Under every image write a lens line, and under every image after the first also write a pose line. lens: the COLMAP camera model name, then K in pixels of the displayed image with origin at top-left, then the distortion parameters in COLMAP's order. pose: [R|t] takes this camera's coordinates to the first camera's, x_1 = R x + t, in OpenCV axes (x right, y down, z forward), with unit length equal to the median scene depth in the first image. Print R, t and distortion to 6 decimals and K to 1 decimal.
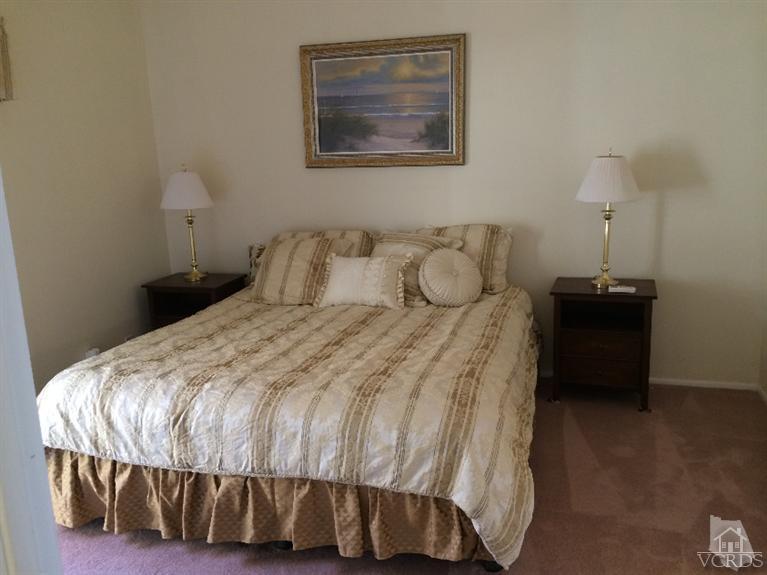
lens RADIAL K [[651.0, 0, 383.5], [0, 651.0, 287.5], [0, 0, 1]] dist [0.085960, -0.094281]
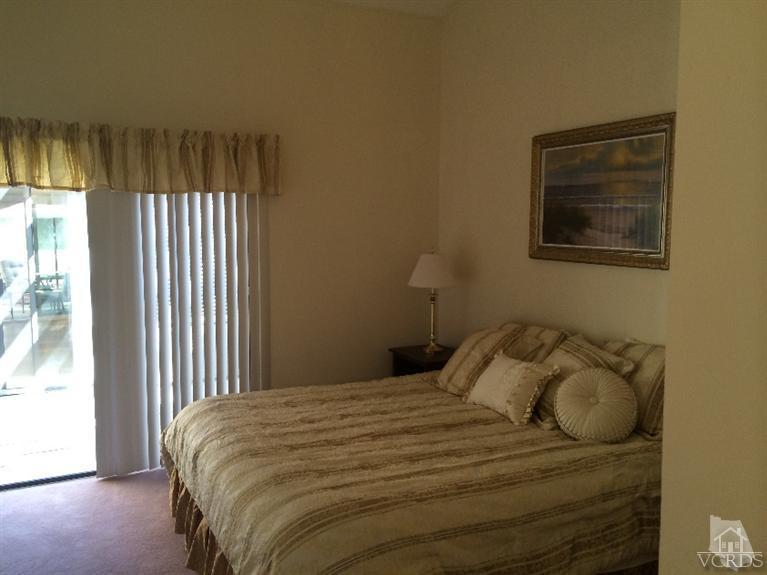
lens RADIAL K [[651.0, 0, 383.5], [0, 651.0, 287.5], [0, 0, 1]] dist [0.085960, -0.094281]
pose [[0.682296, 0.109259, -0.722866, 0.461627], [-0.182208, 0.982981, -0.023407, -0.084841], [0.708006, 0.147682, 0.690592, 0.207446]]
